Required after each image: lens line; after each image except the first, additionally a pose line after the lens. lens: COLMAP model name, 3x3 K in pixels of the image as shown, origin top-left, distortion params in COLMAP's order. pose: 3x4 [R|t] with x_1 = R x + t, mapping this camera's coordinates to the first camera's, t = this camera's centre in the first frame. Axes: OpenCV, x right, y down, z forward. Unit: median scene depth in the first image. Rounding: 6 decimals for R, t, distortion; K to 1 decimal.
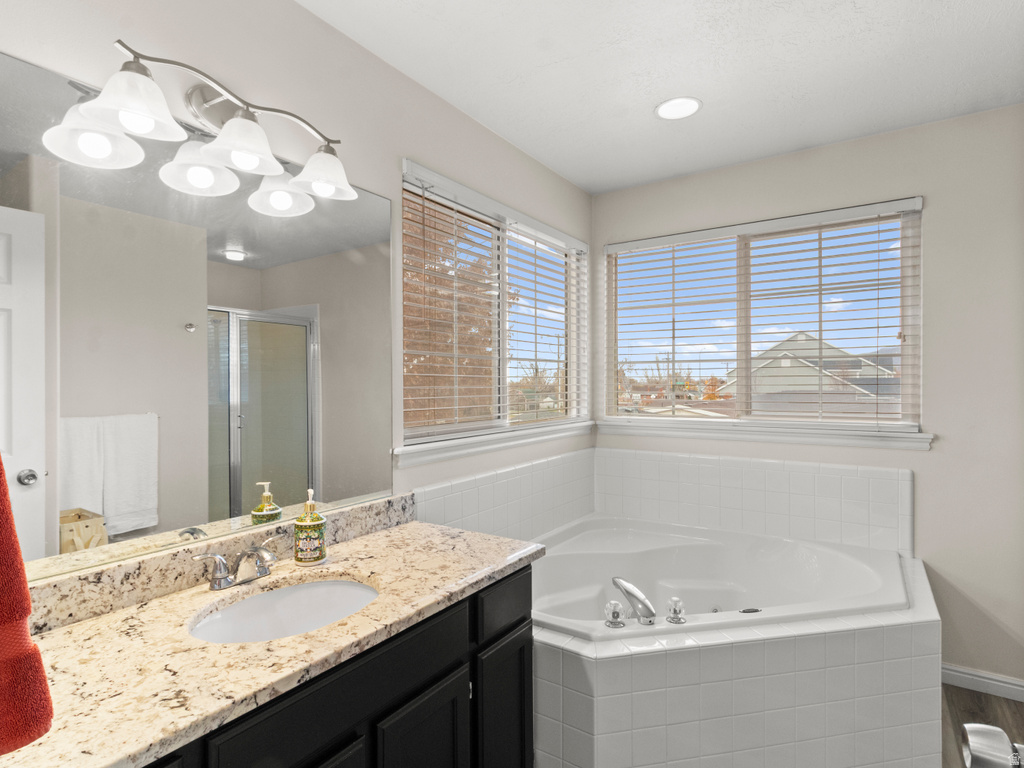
lens RADIAL K [[541.1, 0, 512.0], [0, 541.1, 384.0], [0, 0, 1]] dist [0.000270, -0.000186]
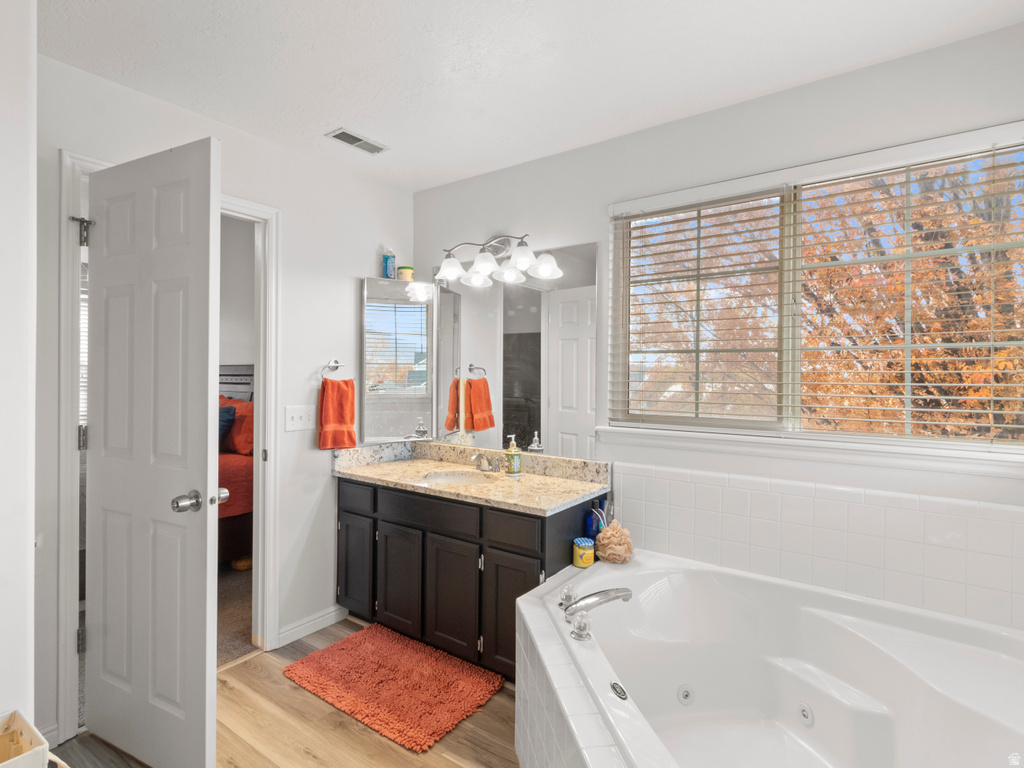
lens RADIAL K [[541.1, 0, 512.0], [0, 541.1, 384.0], [0, 0, 1]] dist [0.000270, -0.000186]
pose [[-0.046313, 0.015522, -0.998806, 1.154256], [-0.012219, 0.999796, 0.016104, -0.001740], [0.998852, 0.012951, -0.046114, 0.877234]]
